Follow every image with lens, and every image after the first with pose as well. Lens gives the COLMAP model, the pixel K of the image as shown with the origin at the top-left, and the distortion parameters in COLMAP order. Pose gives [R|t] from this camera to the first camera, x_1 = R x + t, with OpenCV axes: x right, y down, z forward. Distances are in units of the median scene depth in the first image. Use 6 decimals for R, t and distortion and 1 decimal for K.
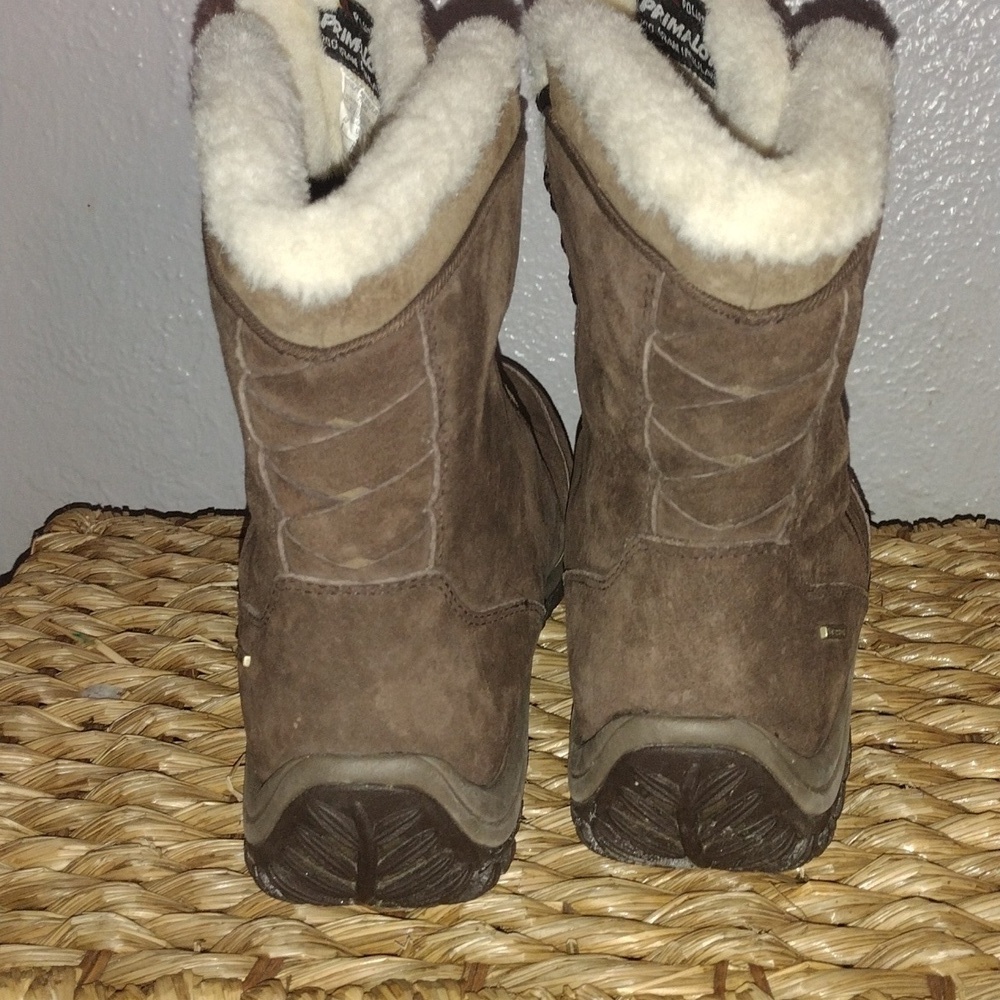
lens RADIAL K [[1640.3, 0, 498.8], [0, 1640.3, 497.8], [0, 0, 1]] dist [0.056857, 0.000000]
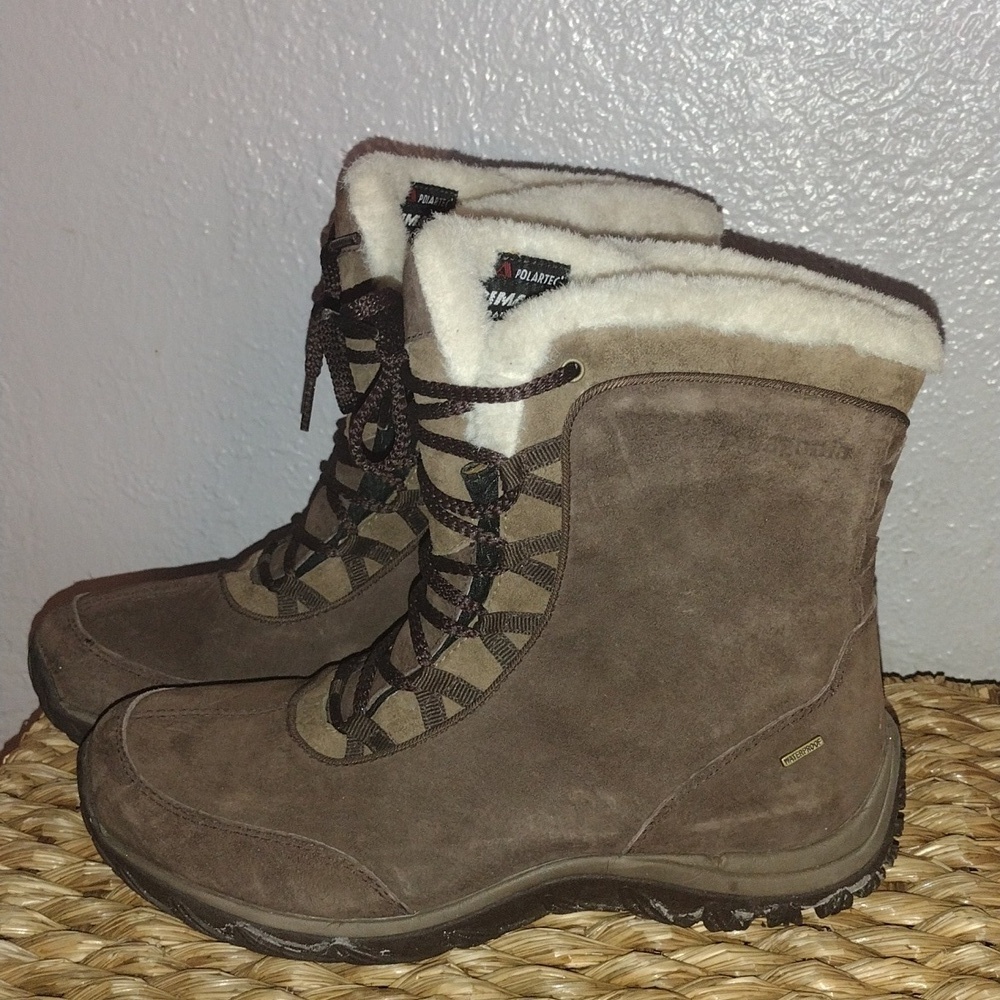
lens RADIAL K [[1640.3, 0, 504.7], [0, 1640.3, 495.0], [0, 0, 1]] dist [0.056857, 0.000000]
pose [[0.997613, 0.042800, -0.054184, 0.068778], [-0.045157, 0.998052, -0.043042, -0.054690], [0.052236, 0.045386, 0.997603, -0.129581]]
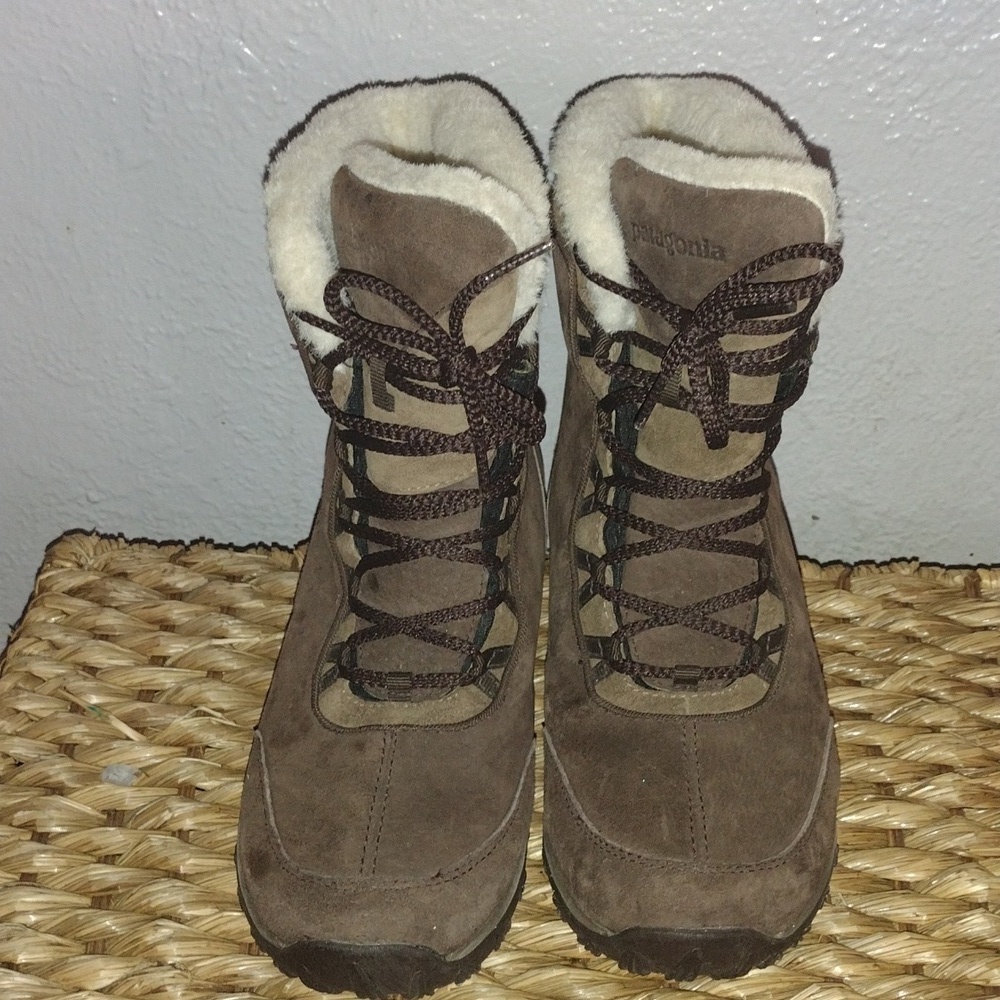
lens RADIAL K [[1640.3, 0, 504.0], [0, 1640.3, 496.4], [0, 0, 1]] dist [0.056857, 0.000000]
pose [[0.999141, -0.002387, 0.041380, -0.028988], [-0.006757, 0.975604, 0.219435, -0.313236], [-0.040894, -0.219526, 0.974749, -0.050085]]
